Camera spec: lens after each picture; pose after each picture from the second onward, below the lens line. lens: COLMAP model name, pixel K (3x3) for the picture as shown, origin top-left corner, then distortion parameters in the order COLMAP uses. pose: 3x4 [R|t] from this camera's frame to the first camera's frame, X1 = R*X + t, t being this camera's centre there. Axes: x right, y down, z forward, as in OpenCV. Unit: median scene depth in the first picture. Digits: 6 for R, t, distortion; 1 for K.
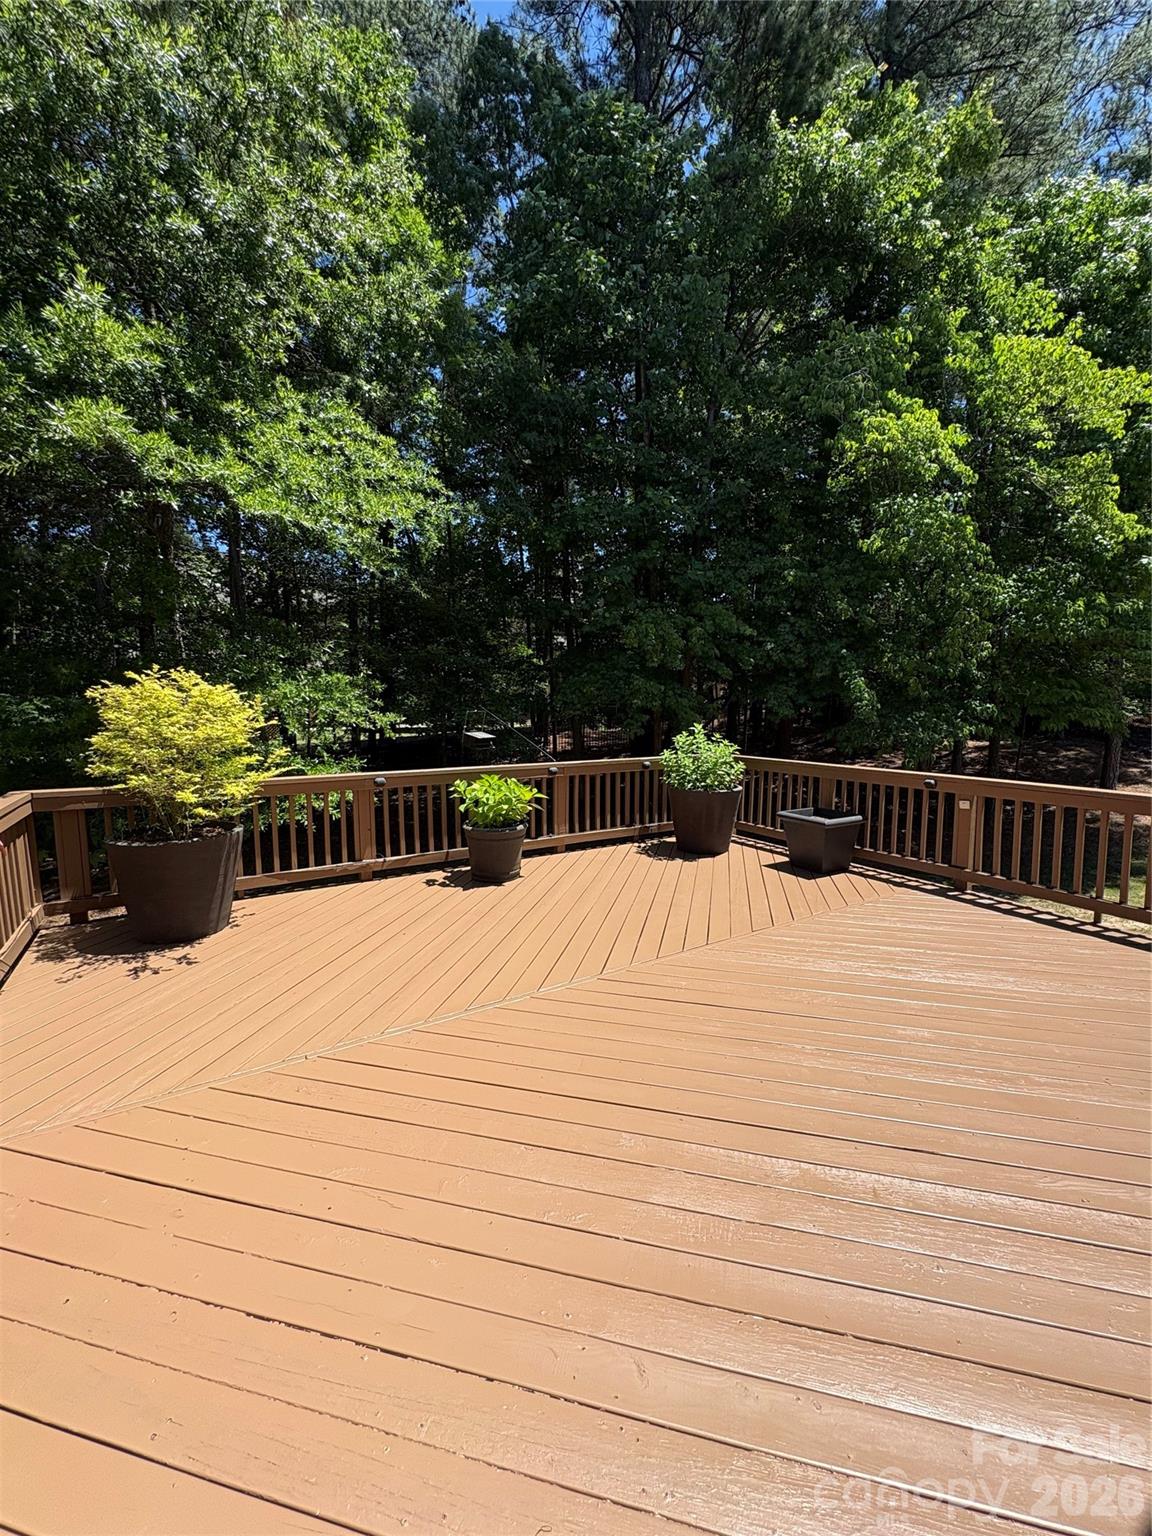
lens RADIAL K [[611.7, 0, 578.5], [0, 611.7, 776.2], [0, 0, 1]] dist [-0.003027, 0.000467]
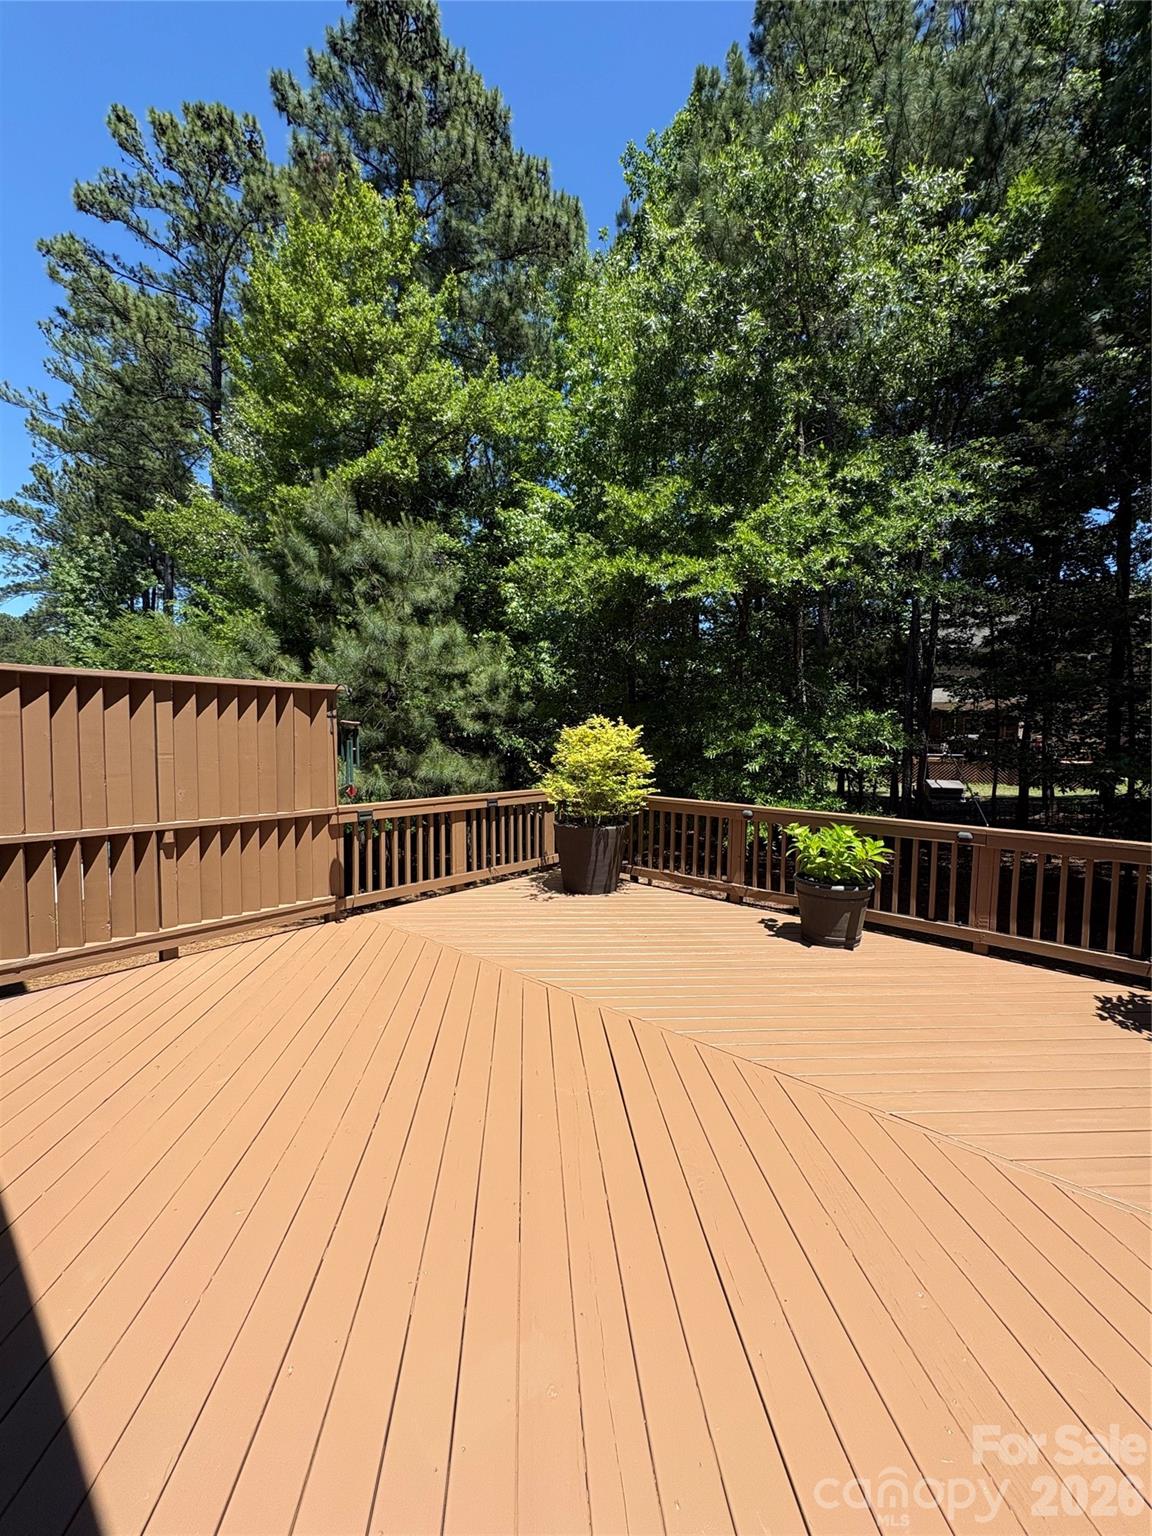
lens RADIAL K [[611.7, 0, 576.0], [0, 611.7, 767.2], [0, 0, 1]] dist [-0.003027, 0.000467]
pose [[0.299927, 0.046787, -0.952814, 0.567953], [-0.131718, 0.991261, 0.007212, -0.038984], [0.944825, 0.123340, 0.303469, 0.349956]]
